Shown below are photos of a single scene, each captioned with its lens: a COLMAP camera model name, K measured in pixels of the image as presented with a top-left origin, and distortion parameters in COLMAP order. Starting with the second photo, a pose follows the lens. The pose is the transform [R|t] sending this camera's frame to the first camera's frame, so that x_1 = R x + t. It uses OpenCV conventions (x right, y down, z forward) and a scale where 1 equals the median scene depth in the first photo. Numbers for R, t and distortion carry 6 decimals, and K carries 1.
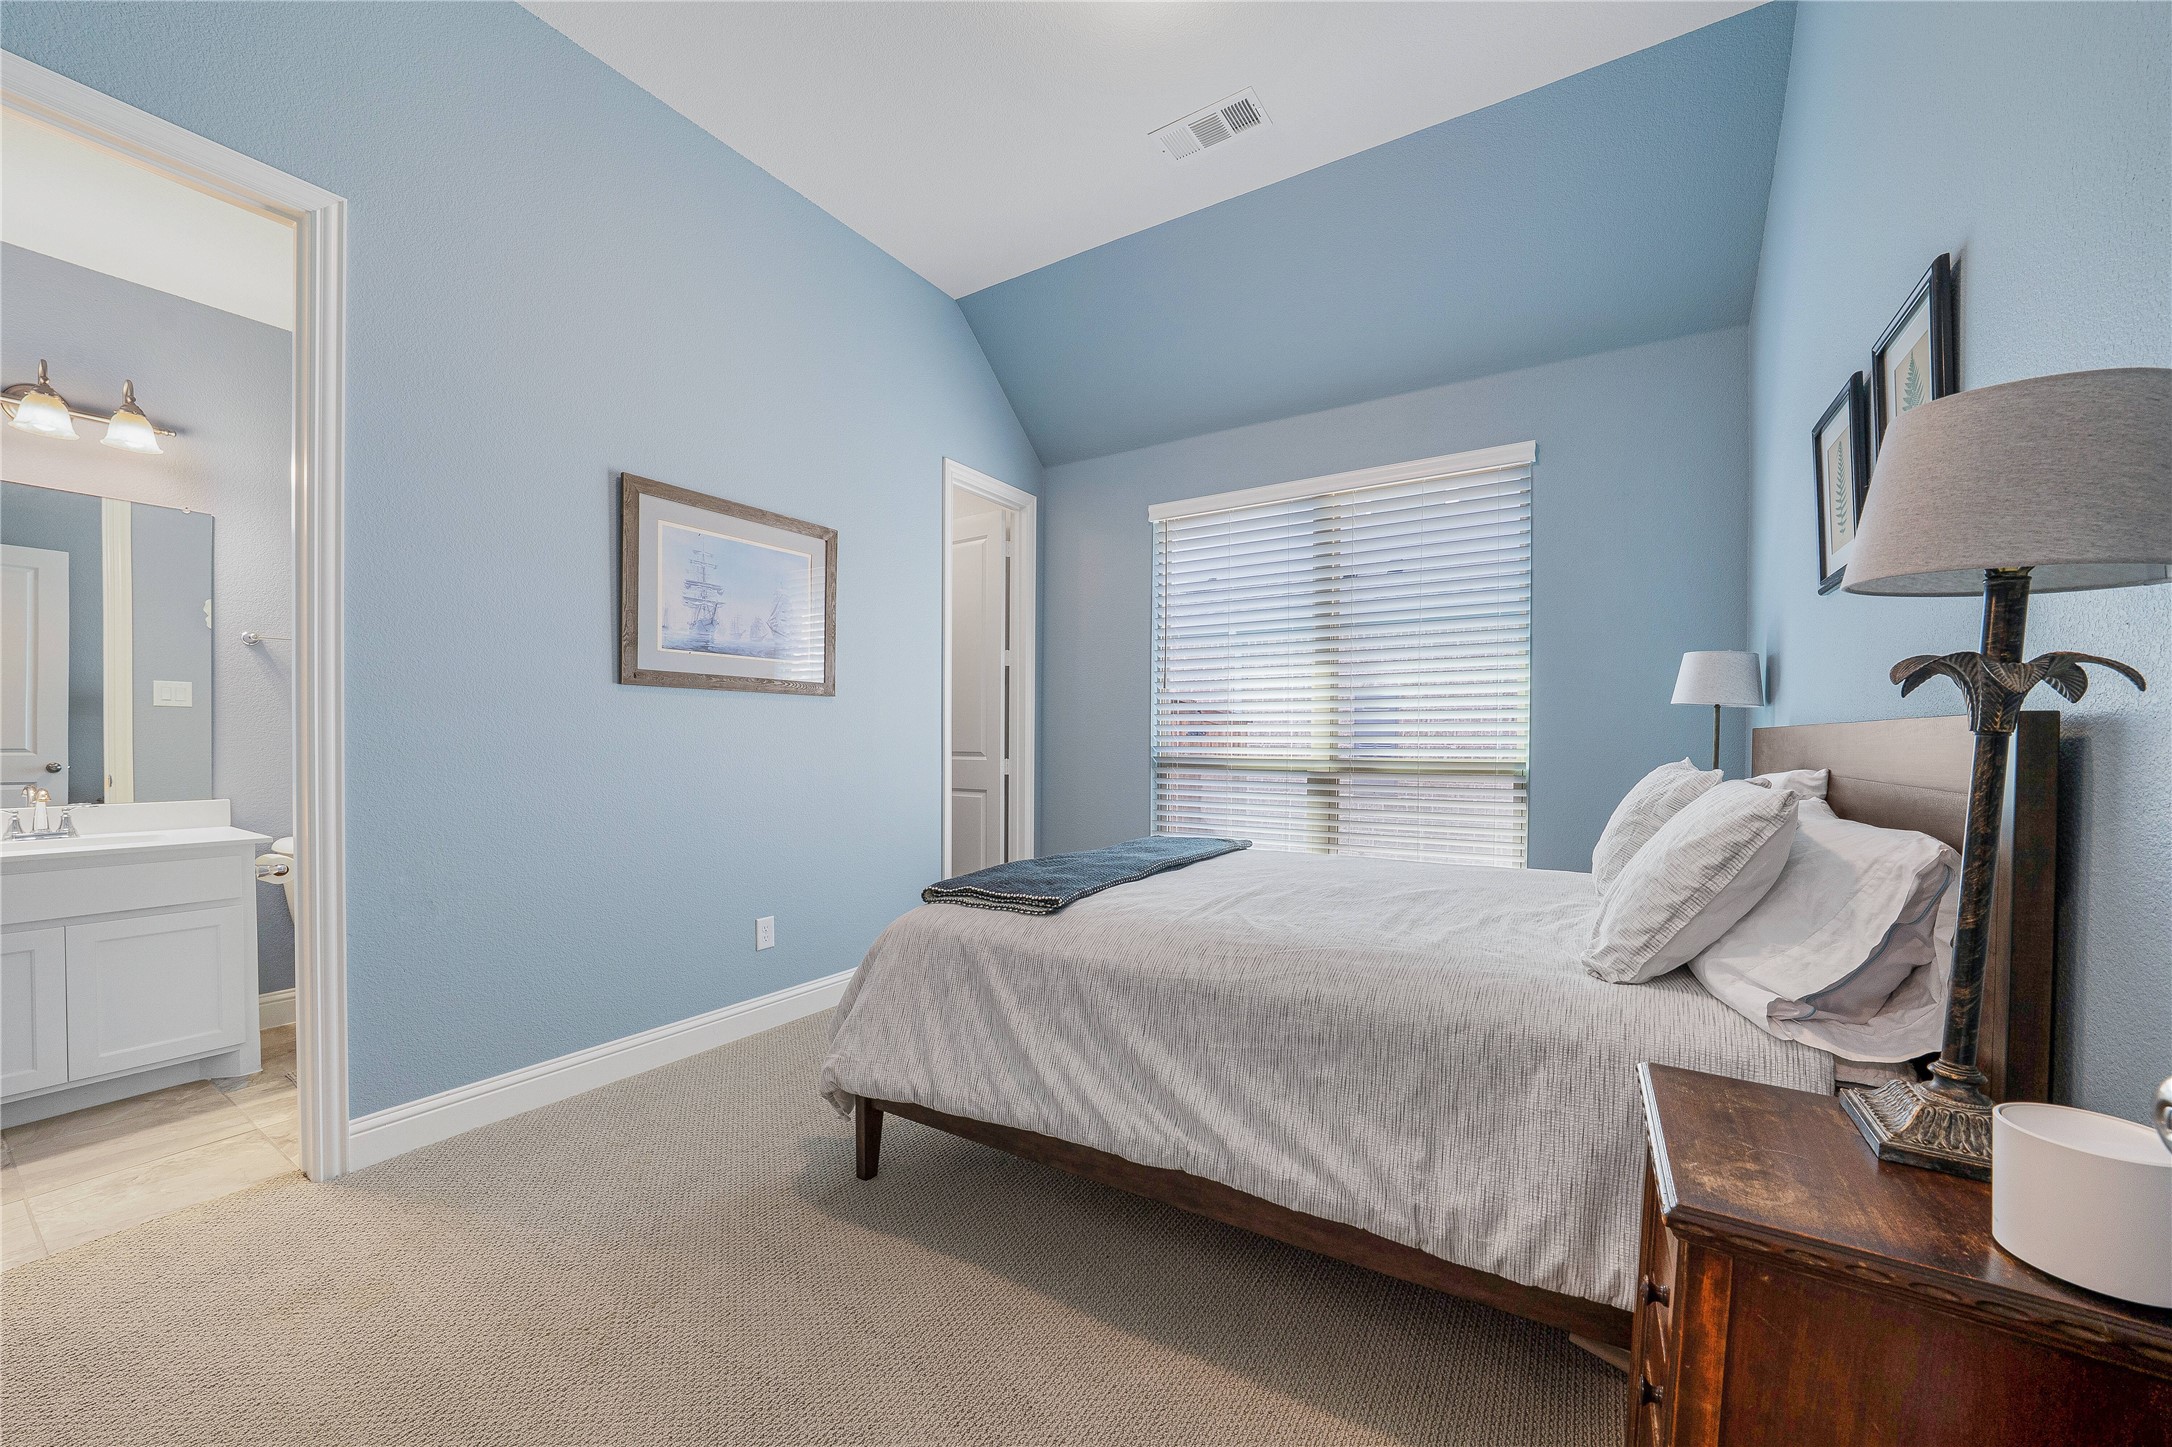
lens RADIAL K [[781.0, 0, 1099.5], [0, 781.0, 756.1], [0, 0, 1]] dist [-0.015251, 0.000044]
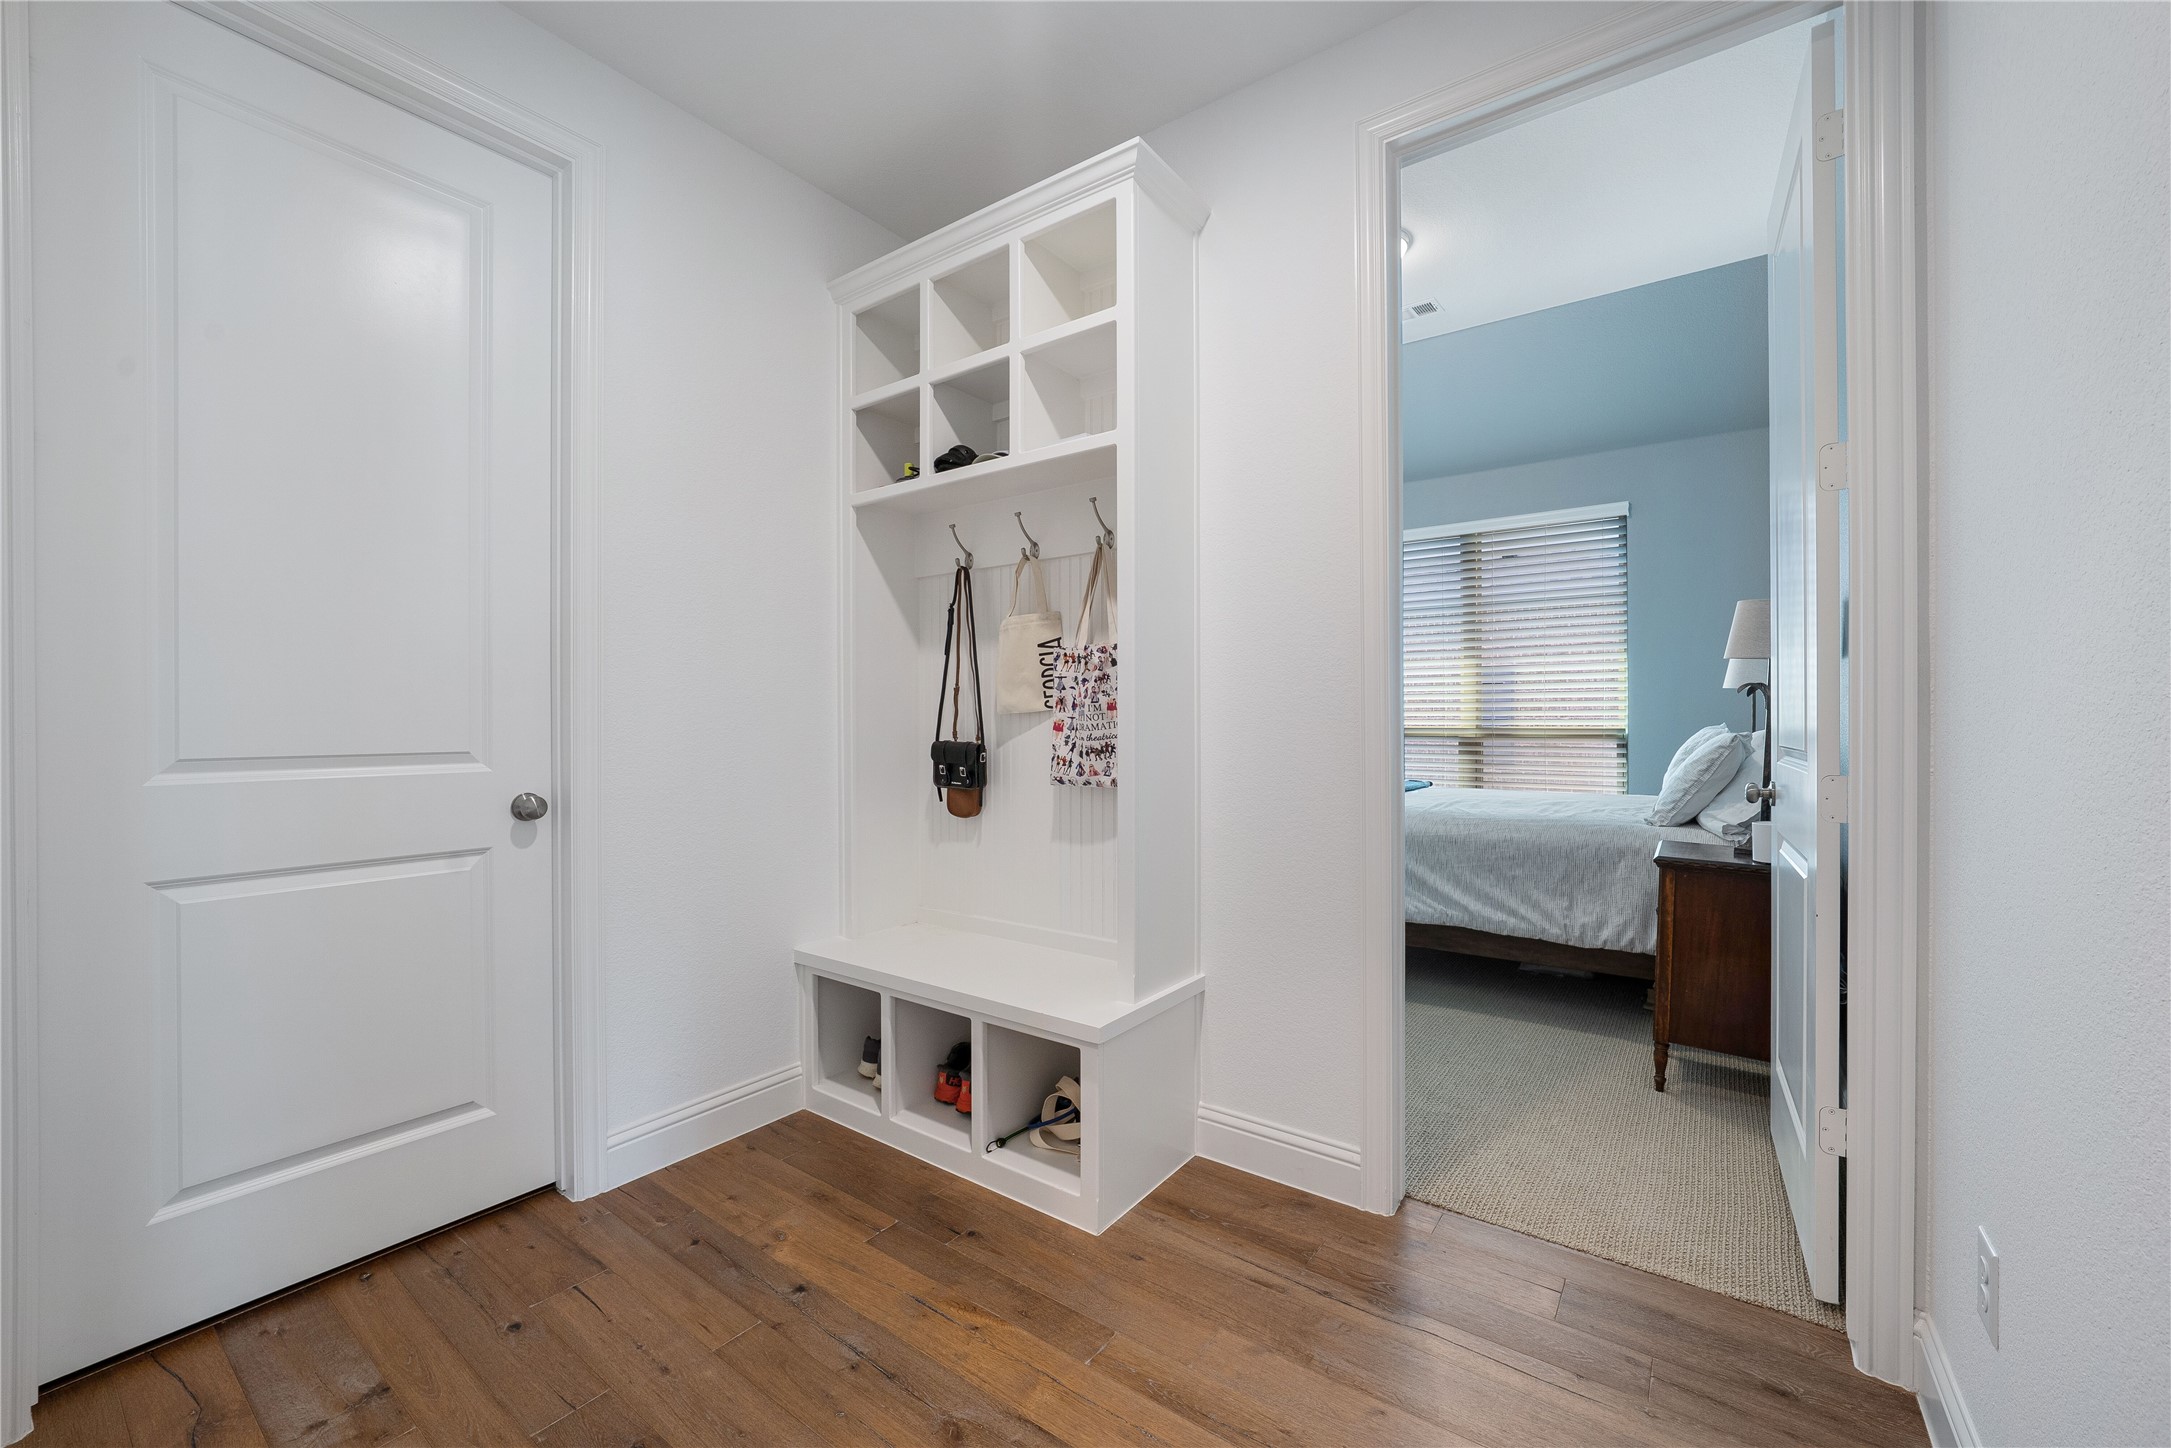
lens RADIAL K [[874.9, 0, 1081.6], [0, 874.9, 715.3], [0, 0, 1]] dist [-0.004315, 0.000071]
pose [[0.997321, -0.007492, -0.072767, -0.698559], [0.006025, 0.999774, -0.020364, 0.023675], [0.072903, 0.019871, 0.997141, -1.427418]]
